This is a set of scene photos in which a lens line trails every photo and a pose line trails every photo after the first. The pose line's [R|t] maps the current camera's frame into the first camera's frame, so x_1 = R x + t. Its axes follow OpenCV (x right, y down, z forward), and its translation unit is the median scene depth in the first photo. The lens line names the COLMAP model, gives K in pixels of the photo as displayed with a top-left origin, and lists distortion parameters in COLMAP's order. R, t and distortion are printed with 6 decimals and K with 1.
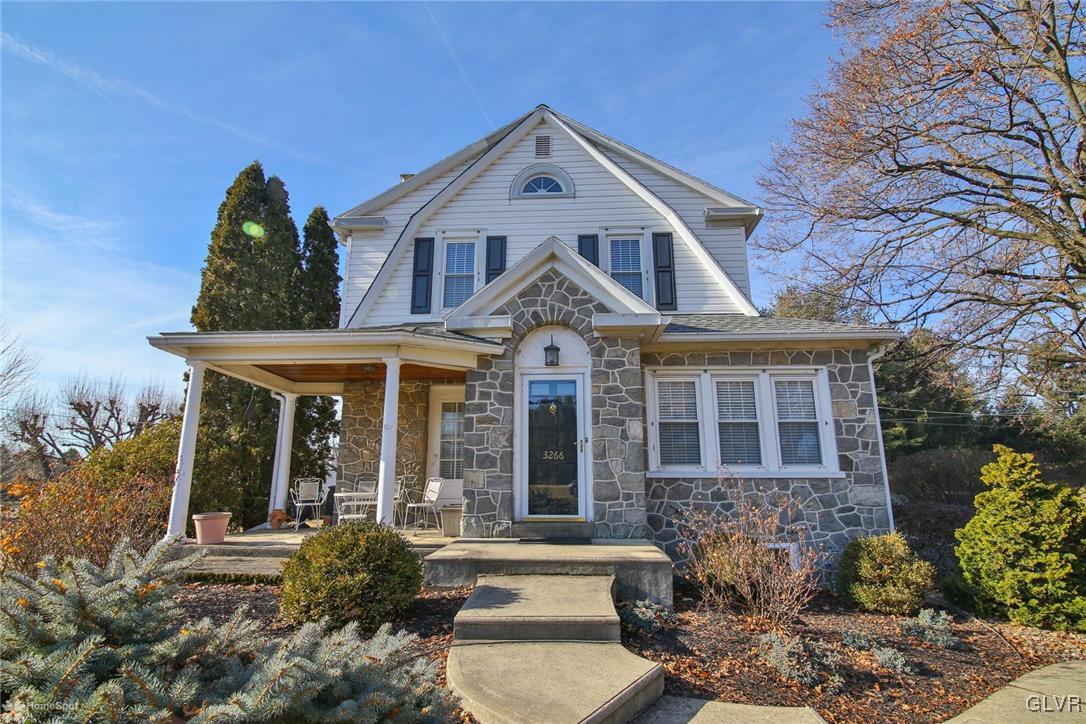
lens RADIAL K [[529.5, 0, 542.5], [0, 529.5, 368.5], [0, 0, 1]] dist [-0.010122, 0.000342]
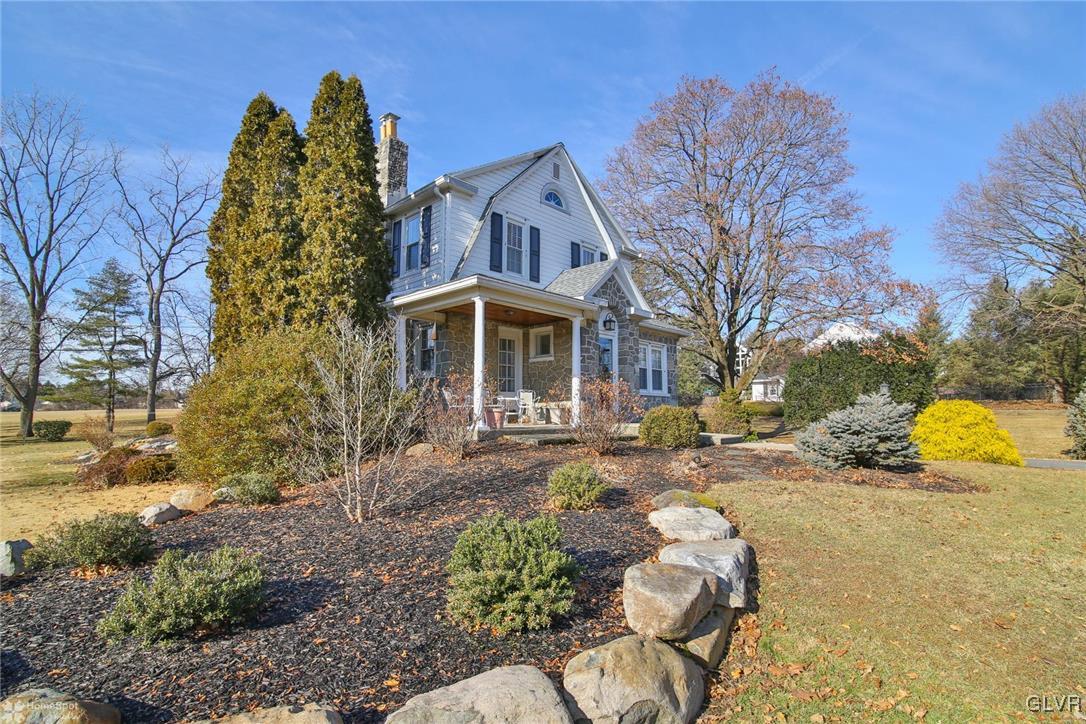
lens RADIAL K [[529.5, 0, 541.3], [0, 529.5, 359.6], [0, 0, 1]] dist [-0.010122, 0.000342]
pose [[0.643885, 0.079034, 0.761029, -1.138874], [-0.167036, 0.985179, 0.039013, 0.046524], [-0.746666, -0.152239, 0.647543, -0.000035]]
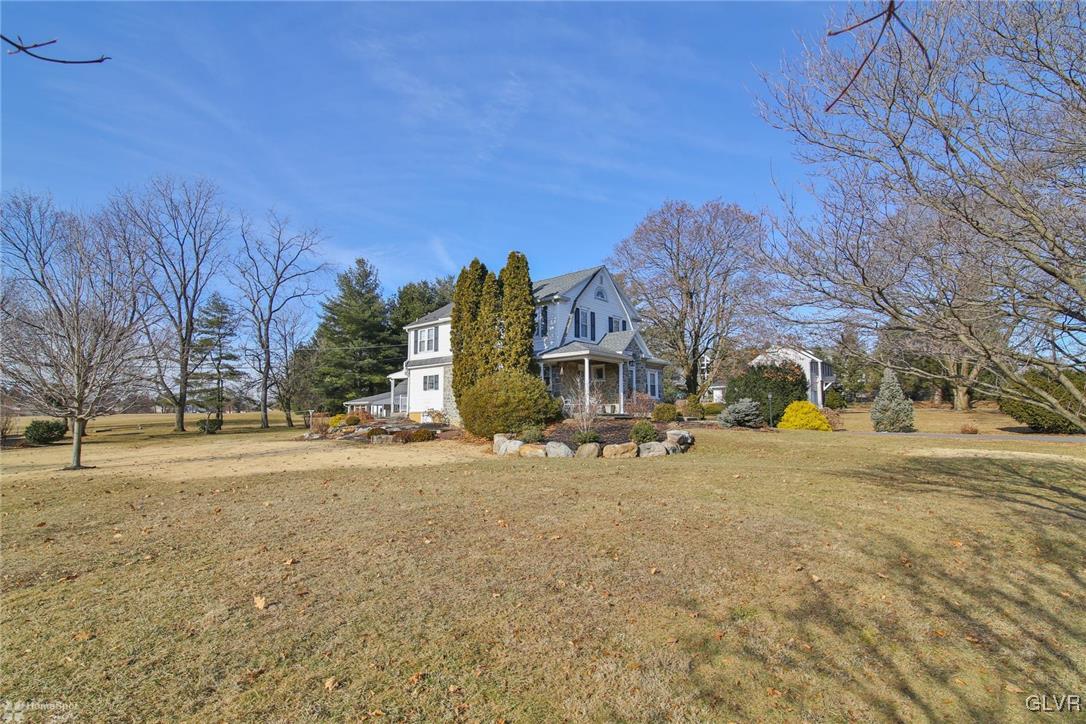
lens RADIAL K [[529.5, 0, 544.4], [0, 529.5, 357.6], [0, 0, 1]] dist [-0.010122, 0.000342]
pose [[0.597596, 0.086429, 0.797125, -2.421530], [-0.169231, 0.985373, 0.020032, -0.025938], [-0.783734, -0.146870, 0.603482, -0.510184]]
